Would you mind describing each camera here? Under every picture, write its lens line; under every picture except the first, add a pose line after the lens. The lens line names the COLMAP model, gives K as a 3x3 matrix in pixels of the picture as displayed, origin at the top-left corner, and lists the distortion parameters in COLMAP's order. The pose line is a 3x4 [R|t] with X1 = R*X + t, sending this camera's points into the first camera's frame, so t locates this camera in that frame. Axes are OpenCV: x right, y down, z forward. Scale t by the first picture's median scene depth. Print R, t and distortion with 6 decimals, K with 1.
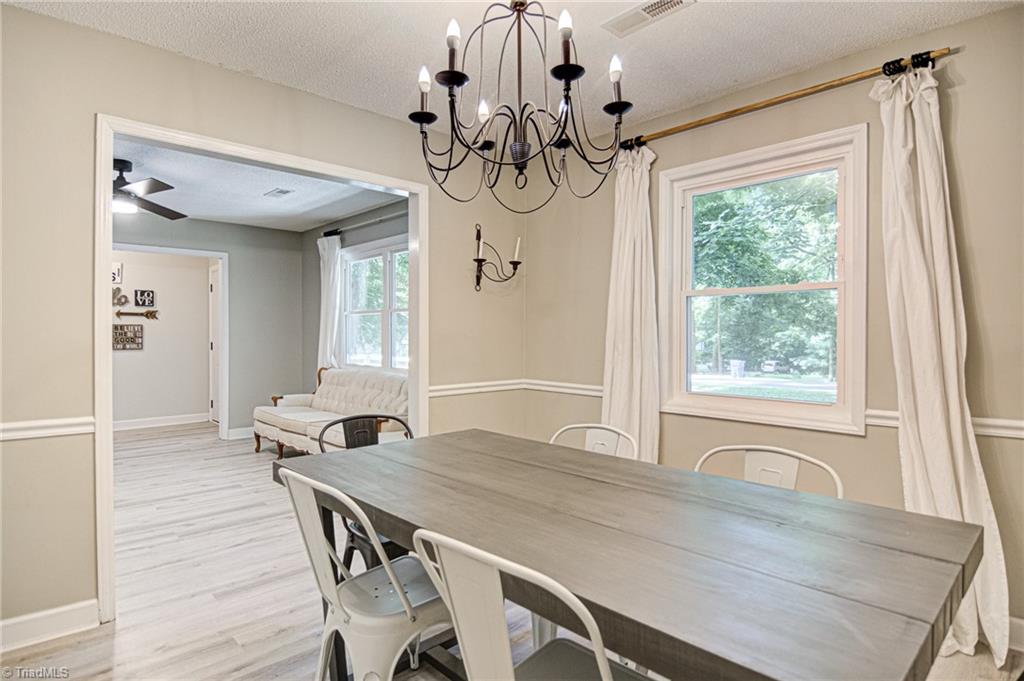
lens RADIAL K [[551.8, 0, 512.0], [0, 551.8, 340.5], [0, 0, 1]] dist [-0.018485, 0.000339]
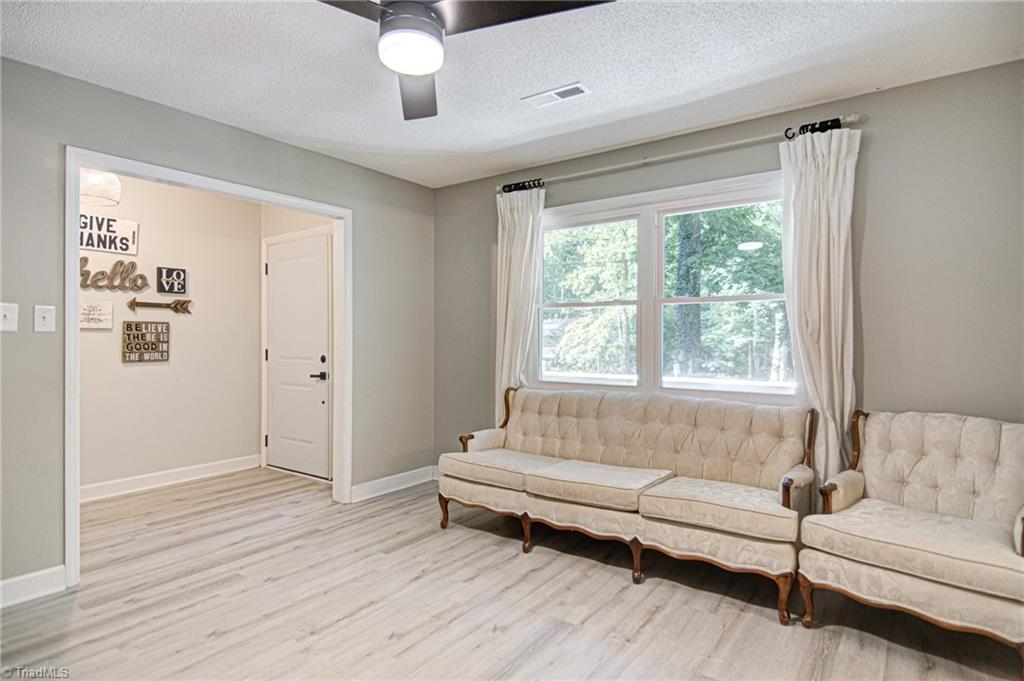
lens RADIAL K [[543.6, 0, 512.0], [0, 543.6, 340.5], [0, 0, 1]] dist [0.000945, -0.000631]
pose [[0.983357, -0.000990, 0.181684, -0.407556], [0.002179, 0.999977, -0.006346, -0.002744], [-0.181673, 0.006636, 0.983337, 0.313141]]
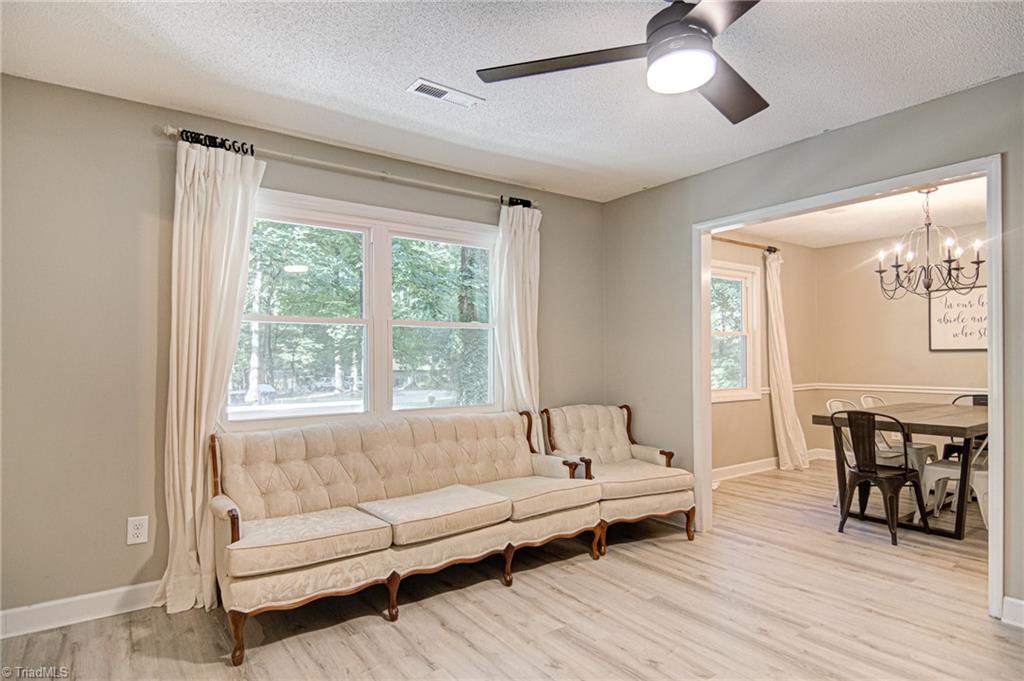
lens RADIAL K [[556.7, 0, 508.9], [0, 556.7, 363.3], [0, 0, 1]] dist [0.003810, -0.000154]
pose [[0.141744, -0.008904, 0.989863, -0.674093], [0.018673, 0.999806, 0.006320, -0.006623], [-0.989727, 0.017588, 0.141883, 0.614198]]
